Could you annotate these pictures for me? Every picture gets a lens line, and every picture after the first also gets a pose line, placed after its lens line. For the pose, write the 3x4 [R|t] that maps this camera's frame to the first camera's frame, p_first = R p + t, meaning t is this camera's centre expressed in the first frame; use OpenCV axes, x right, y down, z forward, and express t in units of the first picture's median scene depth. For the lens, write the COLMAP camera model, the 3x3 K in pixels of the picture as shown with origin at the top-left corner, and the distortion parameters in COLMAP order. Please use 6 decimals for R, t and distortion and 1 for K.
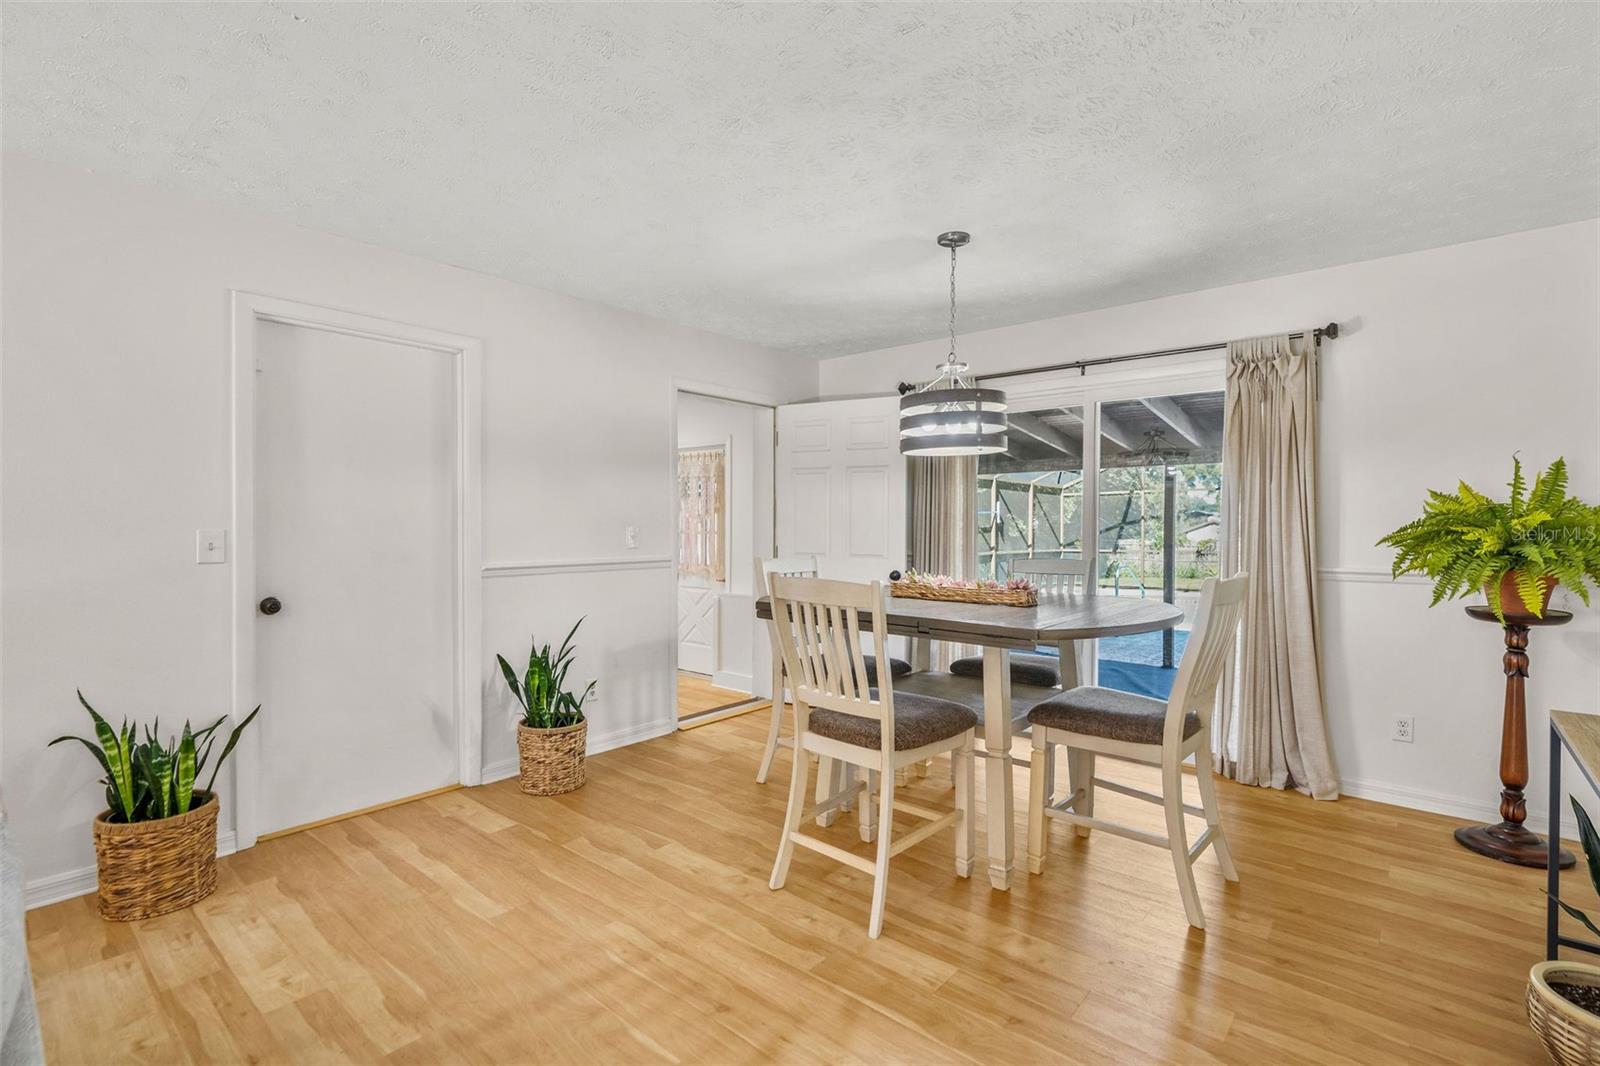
lens RADIAL K [[730.3, 0, 794.0], [0, 730.3, 531.7], [0, 0, 1]] dist [-0.002553, 0.000305]
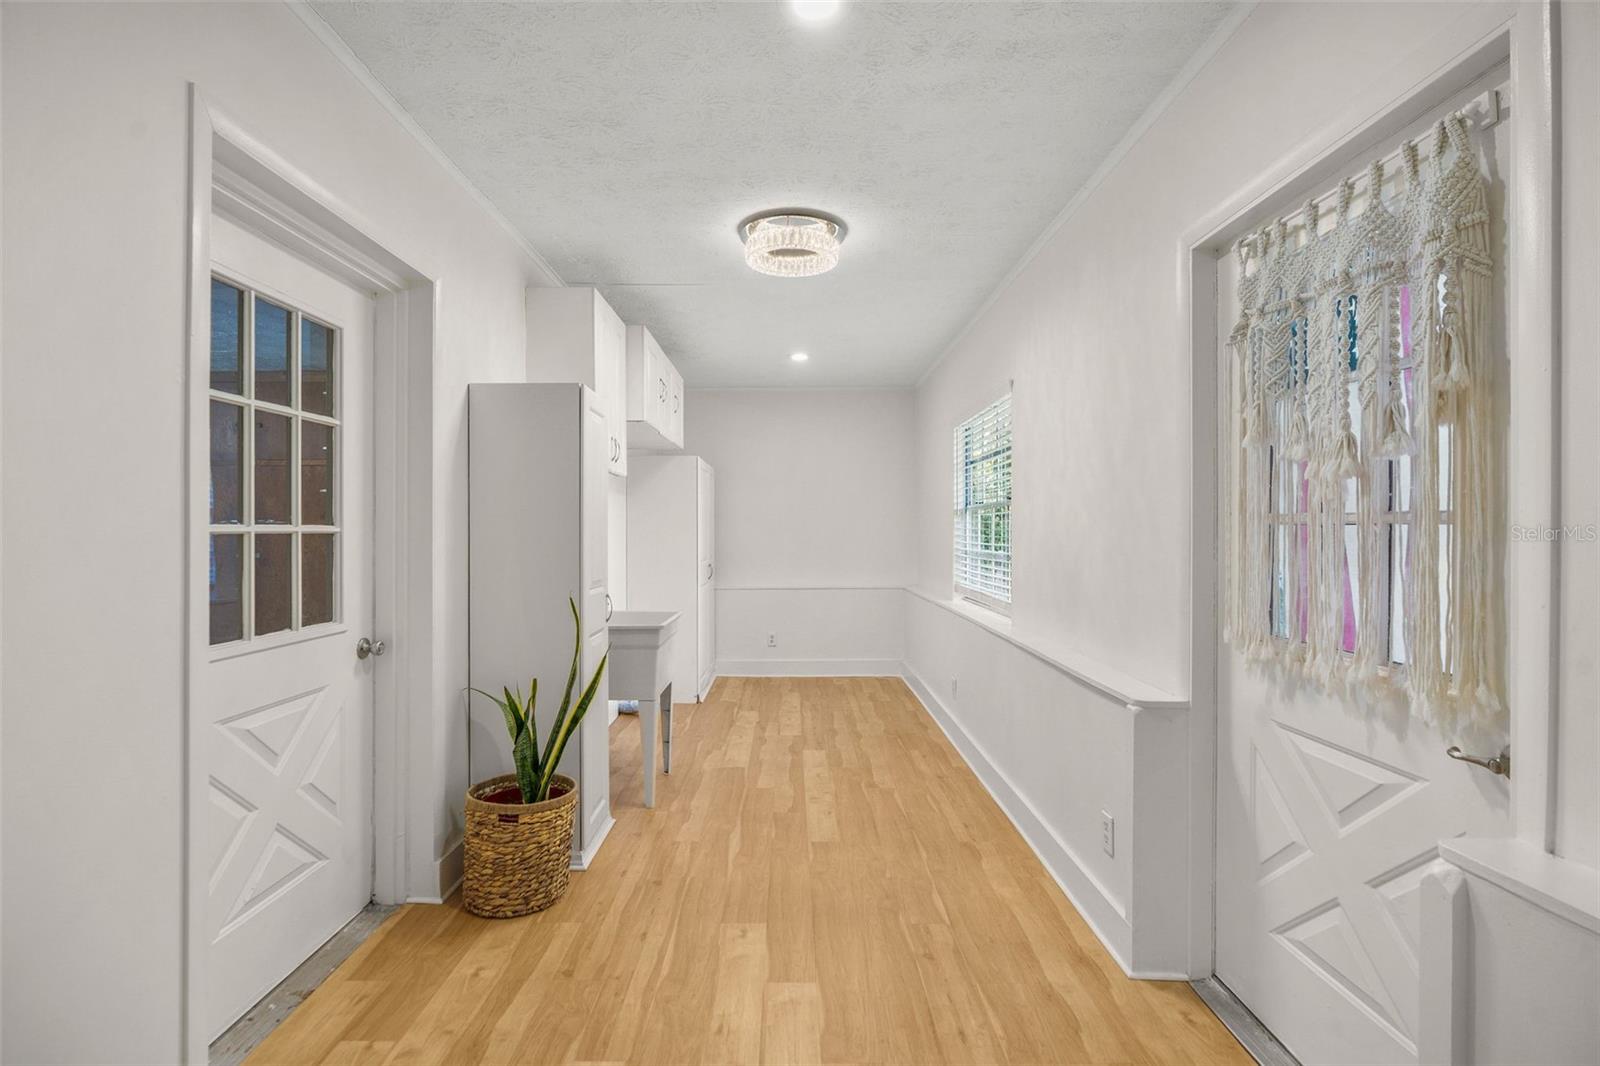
lens RADIAL K [[730.3, 0, 794.0], [0, 730.3, 531.7], [0, 0, 1]] dist [-0.002553, 0.000305]
pose [[0.660013, -0.002448, -0.751250, -0.118944], [-0.007302, 0.999927, -0.009673, 0.015228], [0.751219, 0.011870, 0.659947, 1.173368]]
